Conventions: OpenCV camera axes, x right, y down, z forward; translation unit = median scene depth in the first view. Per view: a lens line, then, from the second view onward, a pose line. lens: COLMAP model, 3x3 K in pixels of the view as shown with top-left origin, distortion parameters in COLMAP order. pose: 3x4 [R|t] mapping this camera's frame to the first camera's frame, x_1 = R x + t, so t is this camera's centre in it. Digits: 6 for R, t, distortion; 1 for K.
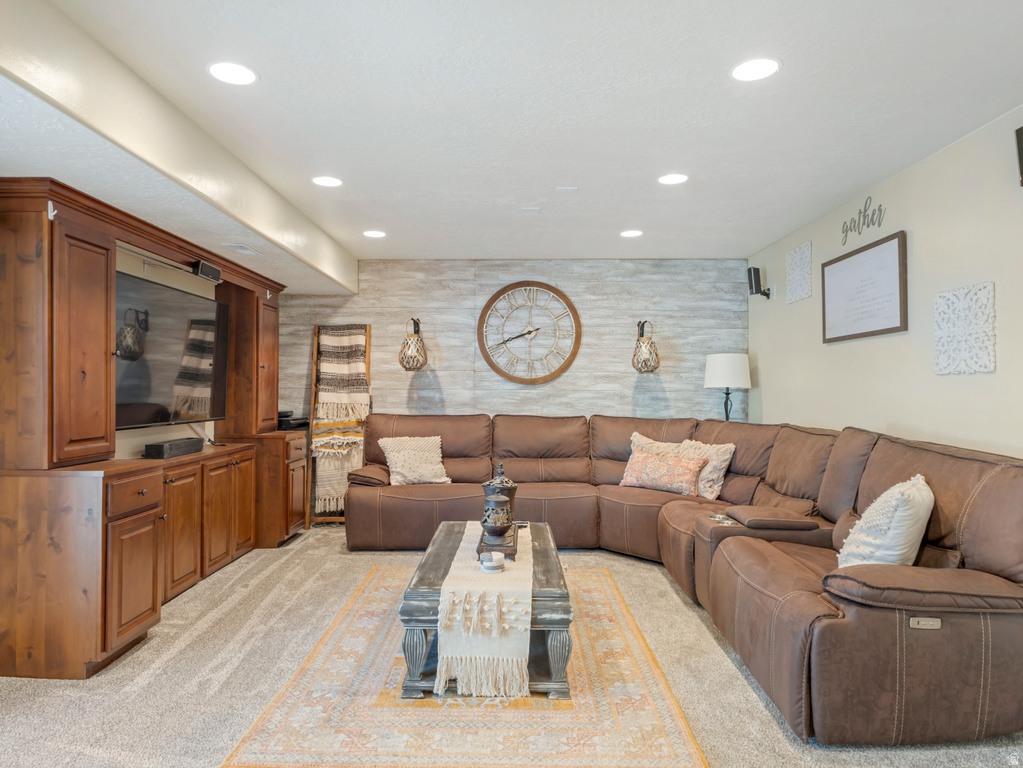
lens RADIAL K [[645.7, 0, 514.9], [0, 645.7, 384.9], [0, 0, 1]] dist [0.003505, -0.001142]
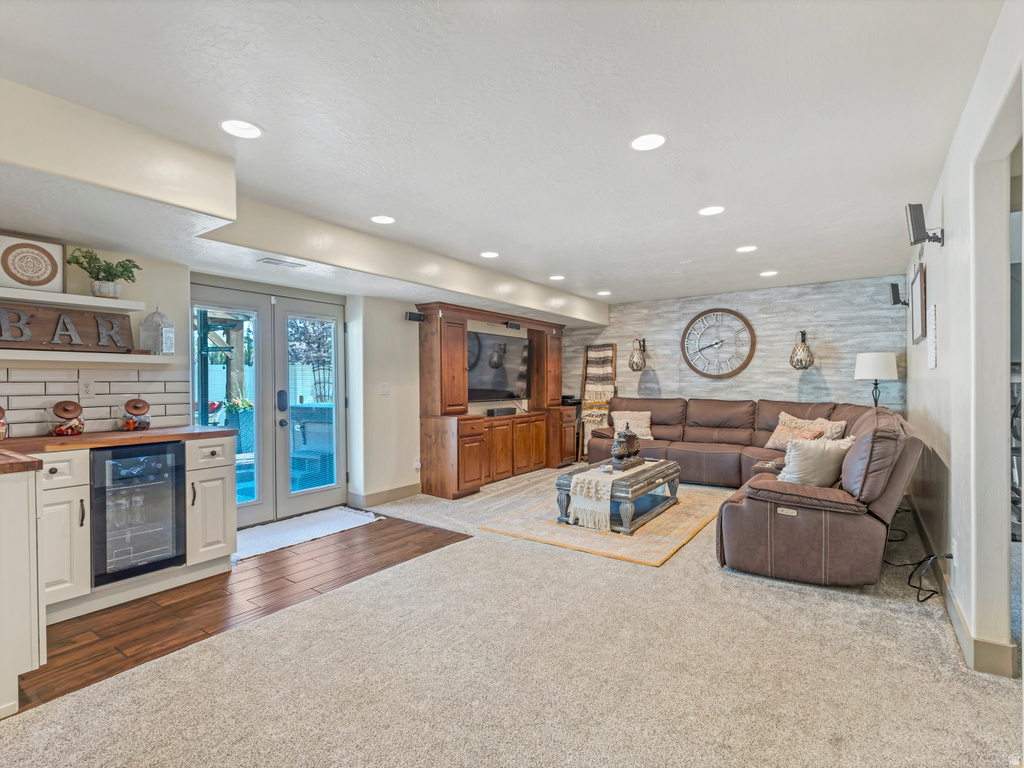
lens RADIAL K [[502.0, 0, 511.2], [0, 502.0, 384.5], [0, 0, 1]] dist [-0.002976, 0.002181]
pose [[0.819955, -0.005591, -0.572401, 0.342754], [0.012401, 0.999891, 0.007998, -0.002551], [0.572294, -0.013656, 0.819935, -0.245729]]
